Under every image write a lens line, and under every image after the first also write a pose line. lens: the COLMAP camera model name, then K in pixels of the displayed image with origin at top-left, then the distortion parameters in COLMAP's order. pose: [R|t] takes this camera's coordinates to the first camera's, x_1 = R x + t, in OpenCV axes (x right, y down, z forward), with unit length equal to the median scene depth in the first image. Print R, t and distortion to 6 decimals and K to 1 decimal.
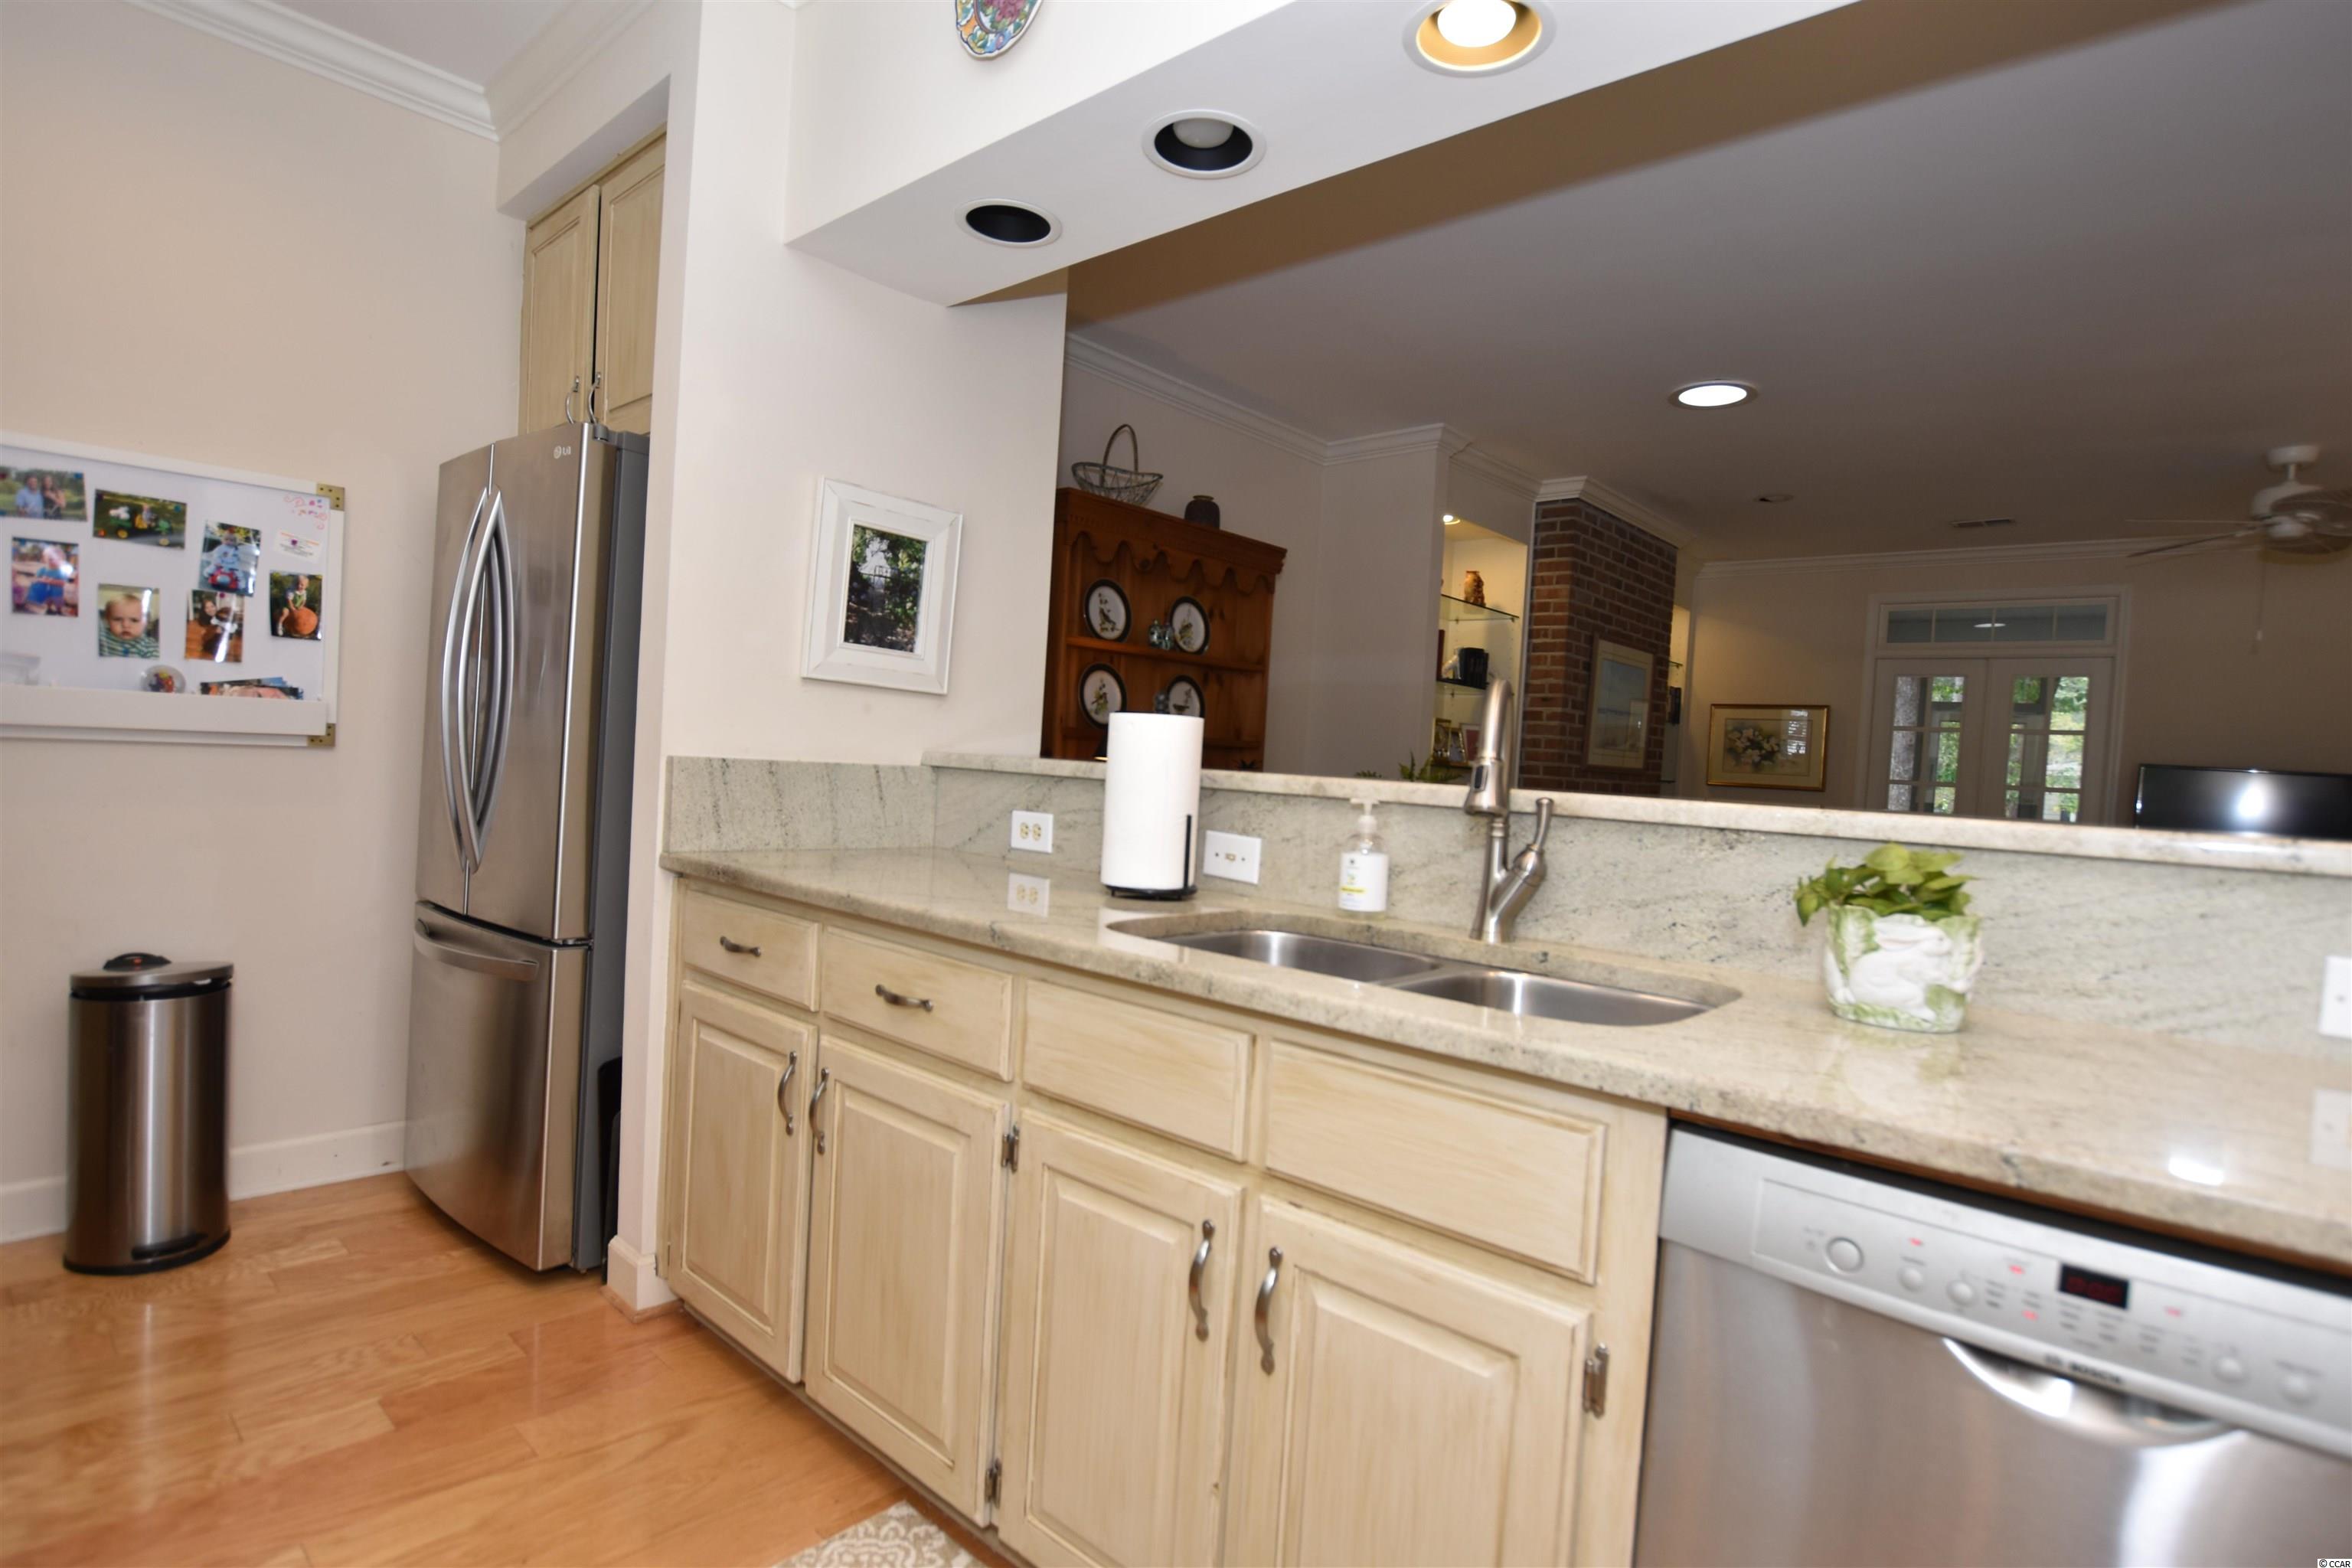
lens RADIAL K [[1166.5, 0, 1184.0], [0, 1166.5, 792.5], [0, 0, 1]] dist [-0.026425, 0.001628]
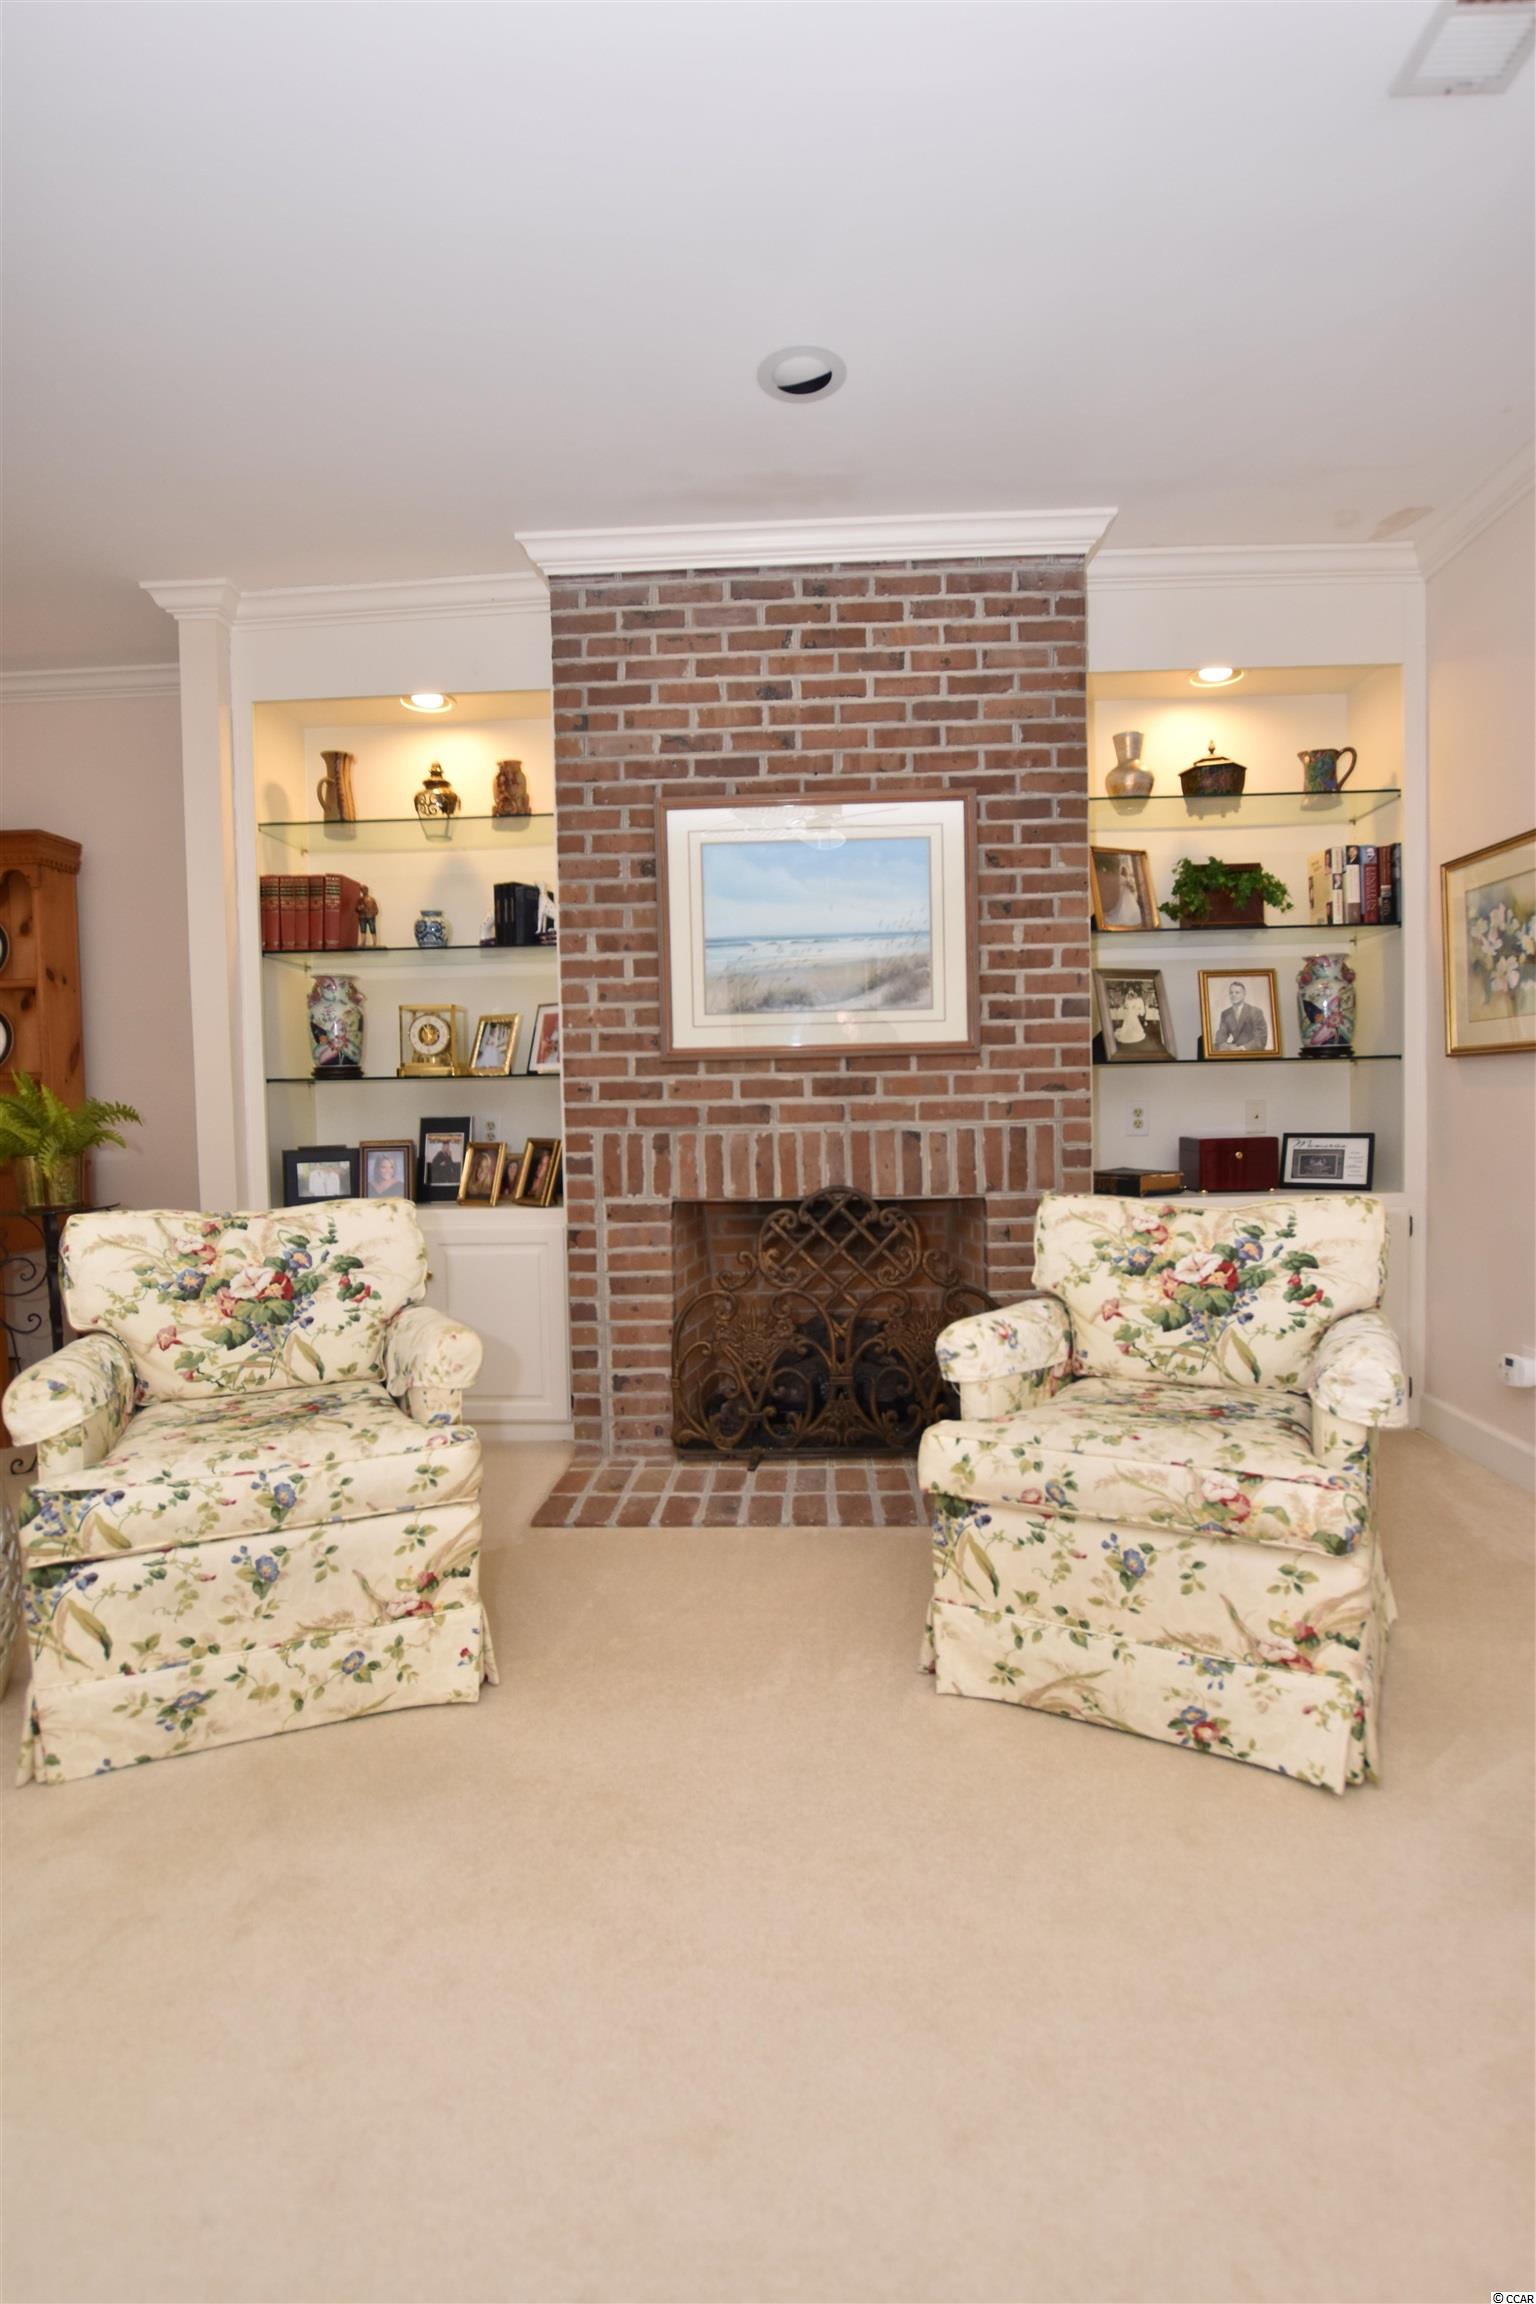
lens RADIAL K [[1142.7, 0, 775.4], [0, 1142.7, 1148.9], [0, 0, 1]] dist [-0.026425, 0.001628]
pose [[0.633794, -0.035628, -0.772681, 2.022138], [0.034267, 0.999251, -0.017968, 0.085318], [0.772742, -0.015089, 0.634540, 1.814914]]
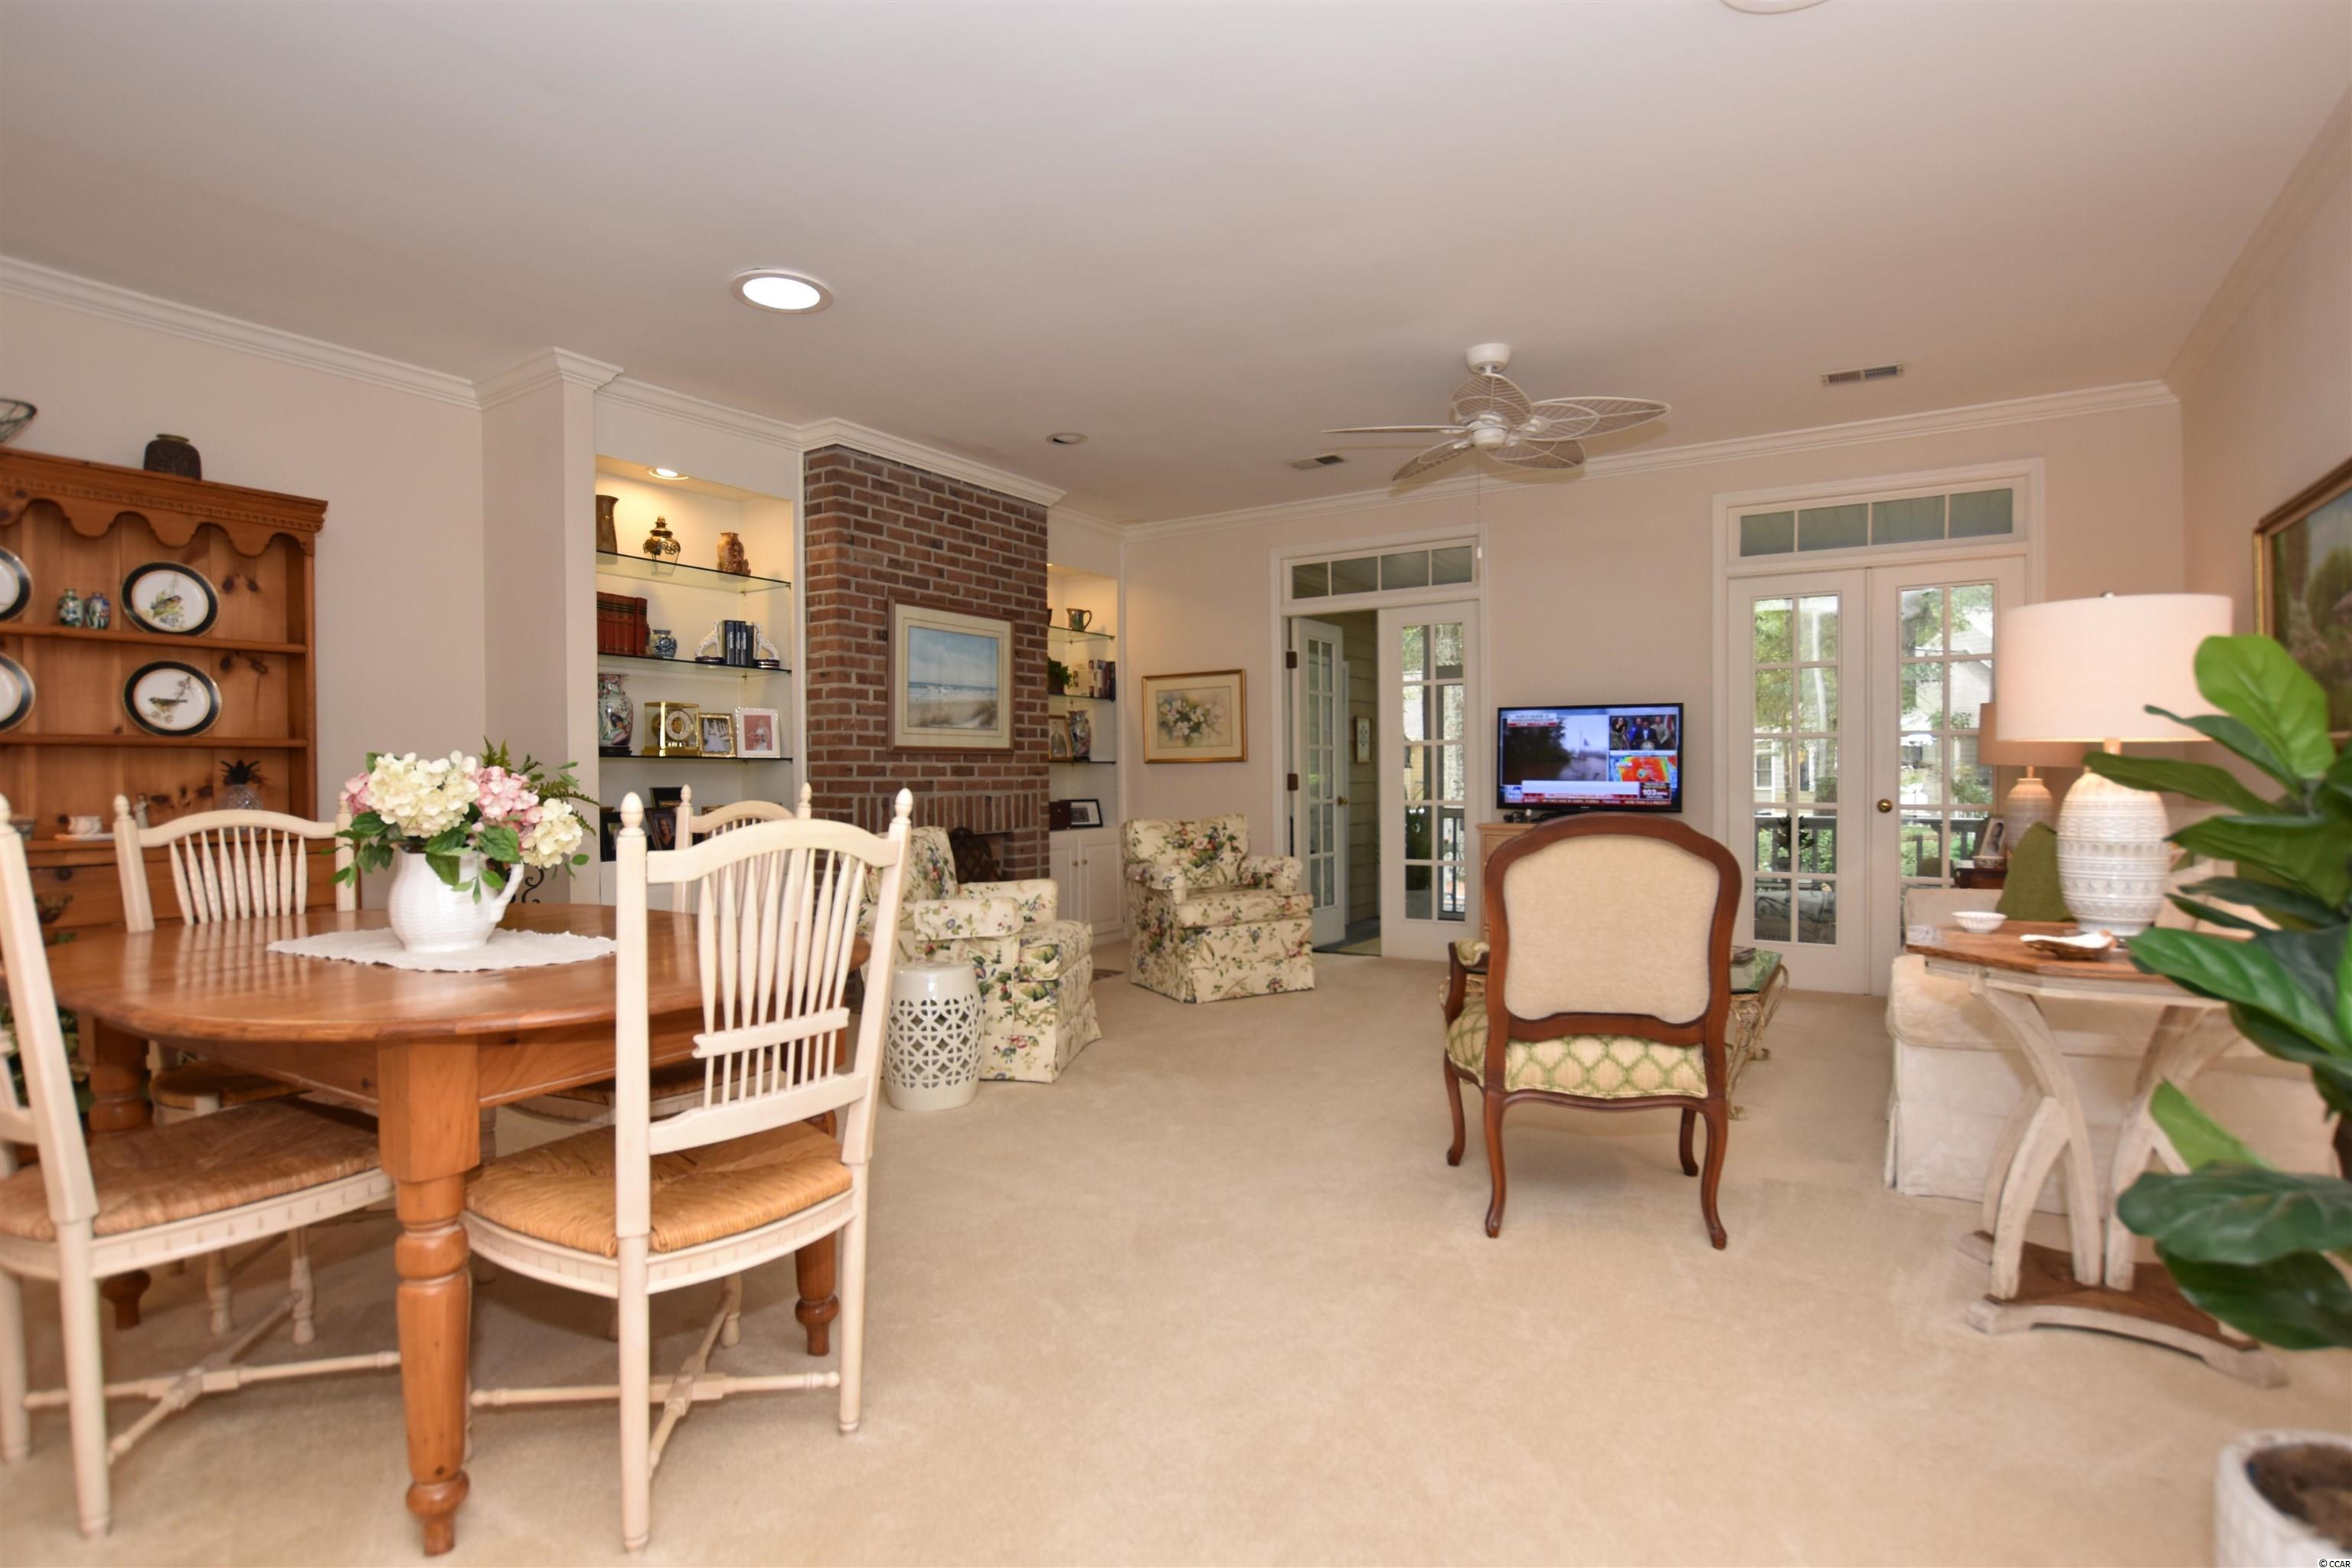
lens RADIAL K [[1166.5, 0, 1184.0], [0, 1166.5, 792.5], [0, 0, 1]] dist [-0.026425, 0.001628]
pose [[0.983967, -0.069017, 0.164454, 1.074372], [0.071232, 0.997431, -0.007602, 0.086989], [-0.163507, 0.019194, 0.986355, 0.232145]]
